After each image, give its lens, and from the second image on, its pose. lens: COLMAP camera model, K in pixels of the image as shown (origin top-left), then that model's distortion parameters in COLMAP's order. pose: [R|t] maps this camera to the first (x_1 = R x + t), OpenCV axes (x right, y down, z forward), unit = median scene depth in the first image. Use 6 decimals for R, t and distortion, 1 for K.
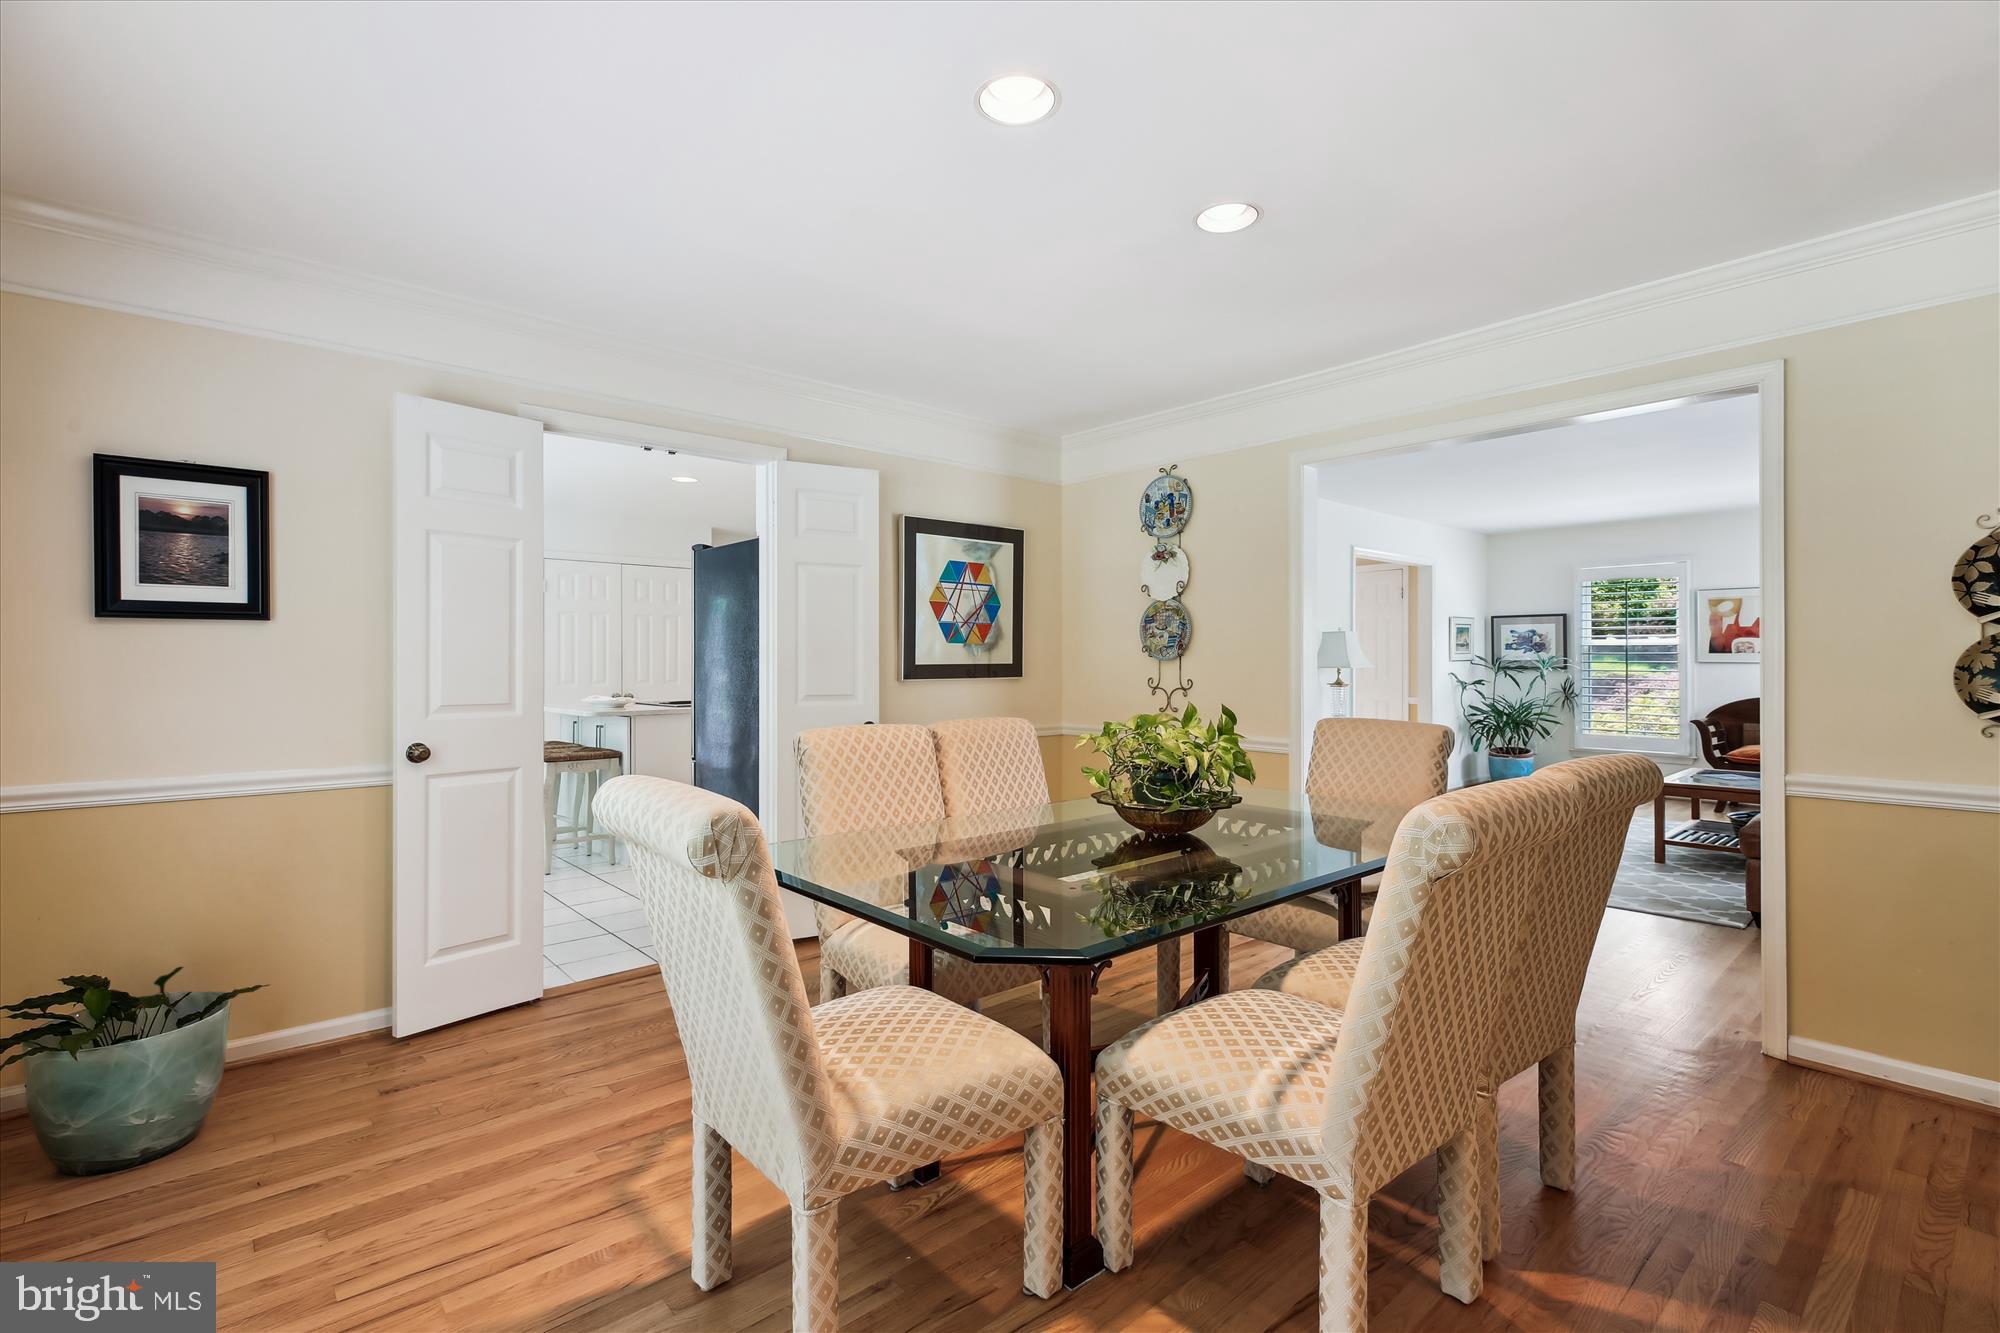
lens RADIAL K [[910.7, 0, 1001.2], [0, 910.7, 668.8], [0, 0, 1]] dist [0.006730, 0.001196]
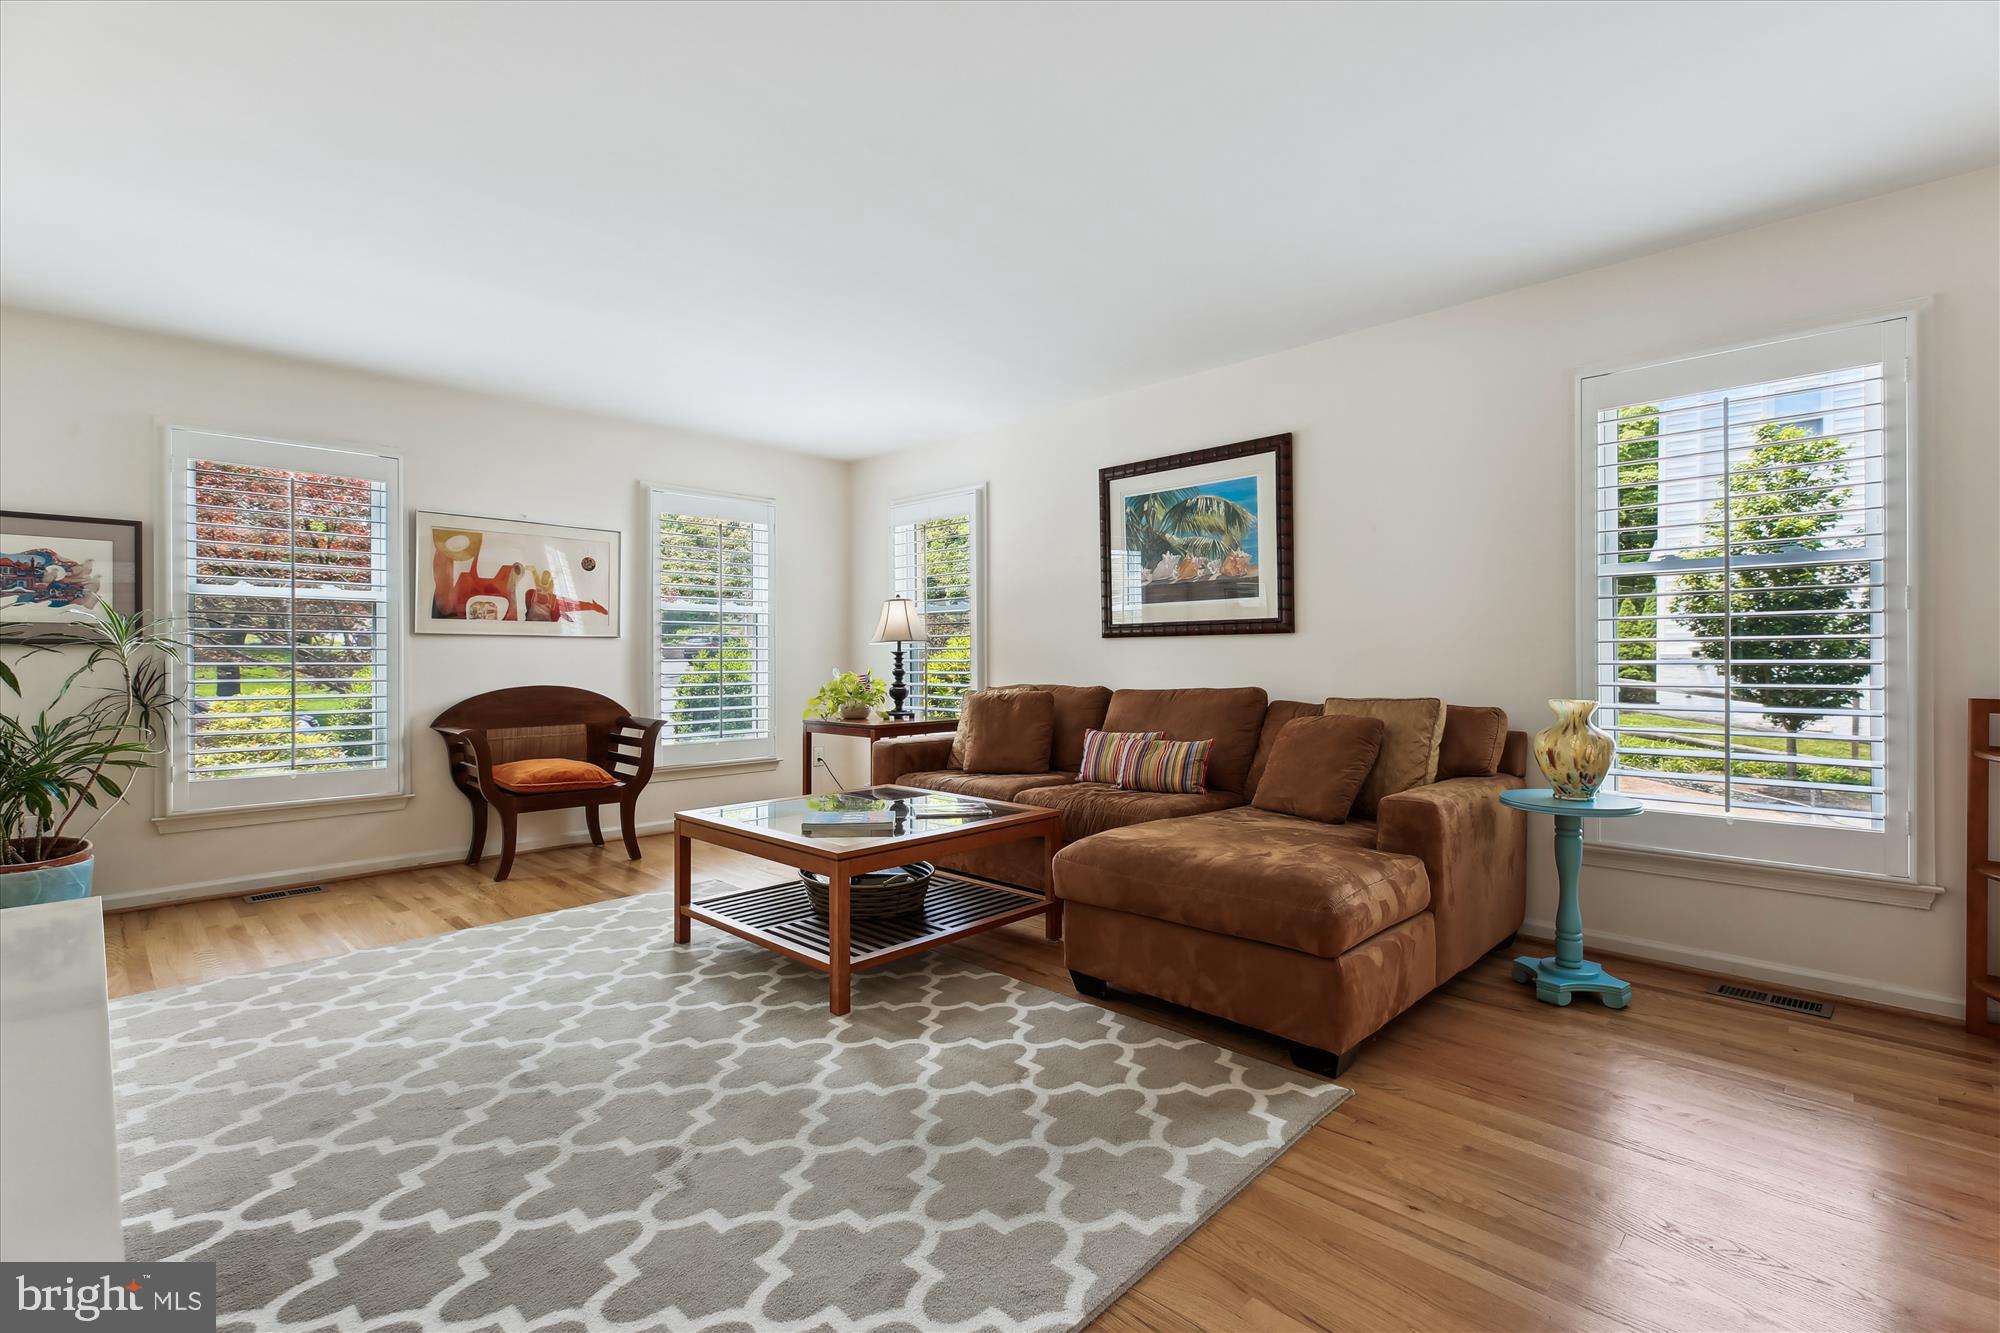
lens RADIAL K [[910.7, 0, 1013.8], [0, 910.7, 661.3], [0, 0, 1]] dist [0.006730, 0.001196]
pose [[-0.077776, -0.010305, 0.996918, 0.139546], [0.005523, 0.999927, 0.010767, 0.006529], [-0.996956, 0.006344, -0.077714, 0.640551]]
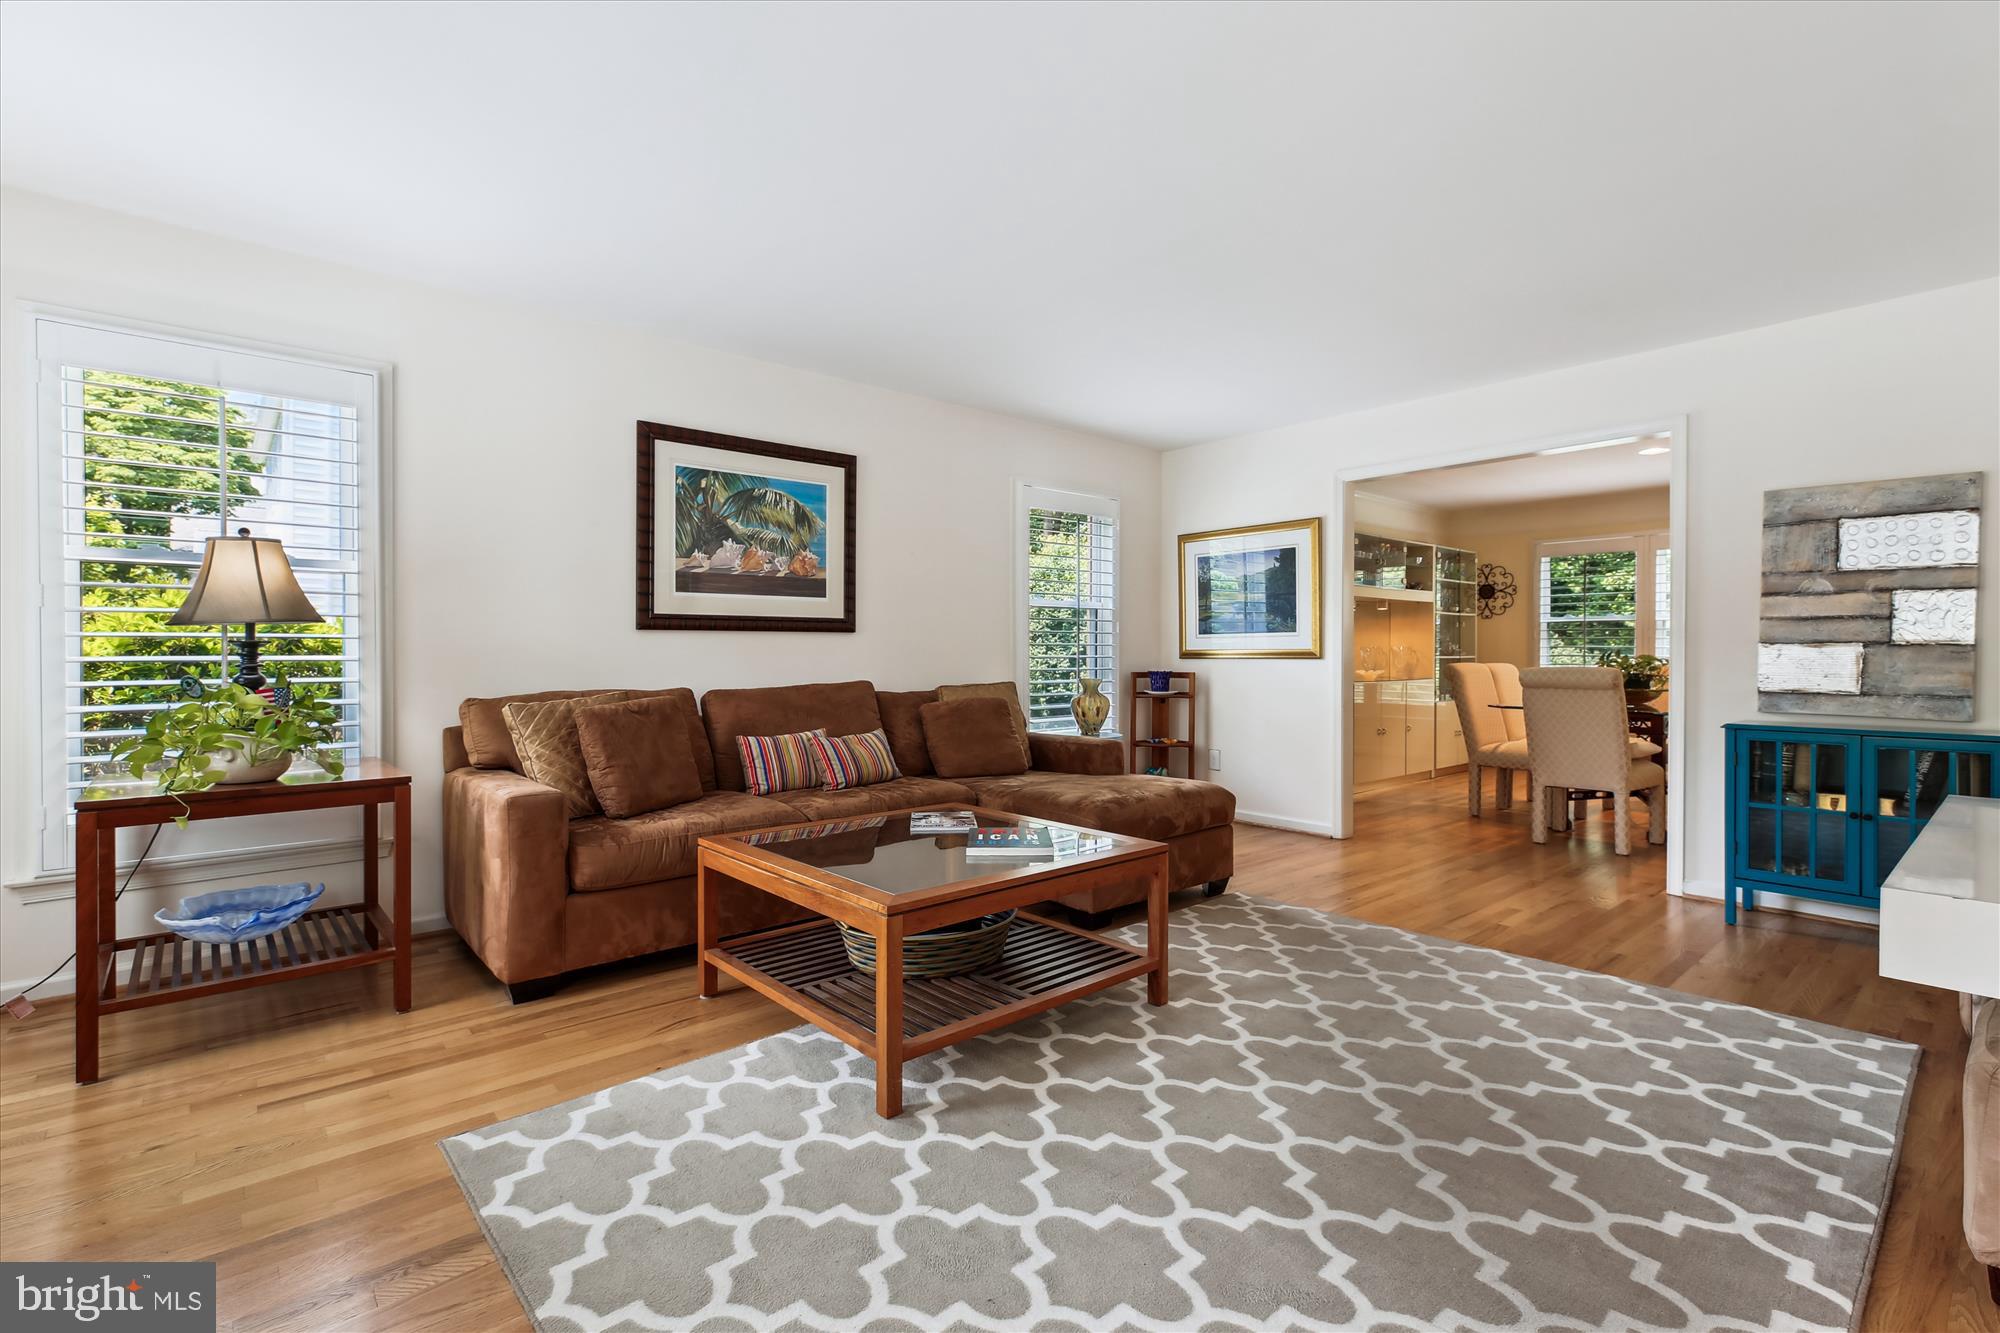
lens RADIAL K [[910.7, 0, 997.0], [0, 910.7, 655.9], [0, 0, 1]] dist [0.006730, 0.001196]
pose [[-0.999993, 0.001630, 0.003345, 0.936392], [0.001629, 0.999999, -0.000291, 0.017654], [-0.003345, -0.000286, -0.999994, 1.389925]]
